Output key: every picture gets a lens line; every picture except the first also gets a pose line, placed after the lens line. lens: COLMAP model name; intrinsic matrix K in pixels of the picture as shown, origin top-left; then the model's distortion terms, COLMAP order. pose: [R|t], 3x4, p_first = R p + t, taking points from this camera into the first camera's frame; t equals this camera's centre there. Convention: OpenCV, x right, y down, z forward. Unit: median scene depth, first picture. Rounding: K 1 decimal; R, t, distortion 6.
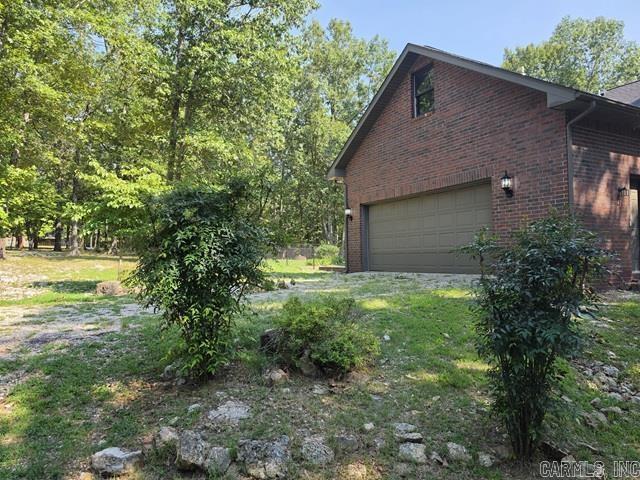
lens RADIAL K [[441.2, 0, 320.0], [0, 441.2, 240.0], [0, 0, 1]] dist [-0.001012, -0.000665]
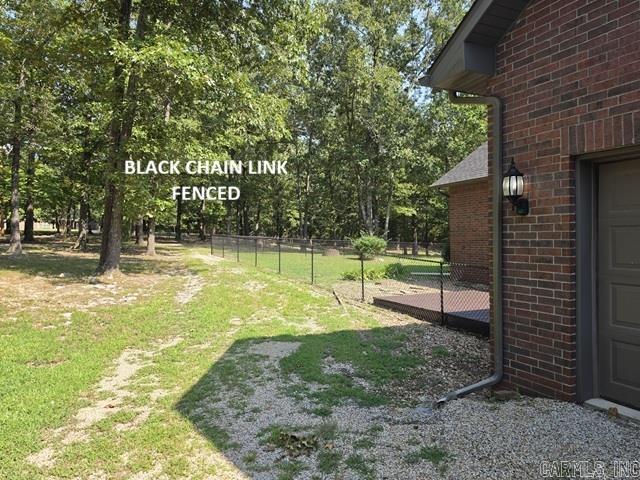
lens RADIAL K [[441.2, 0, 320.0], [0, 441.2, 240.0], [0, 0, 1]] dist [-0.001012, -0.000665]
pose [[0.997881, 0.005508, -0.064825, -0.016635], [-0.002580, 0.998976, 0.045167, -0.014831], [0.065008, -0.044904, 0.996874, 0.253712]]
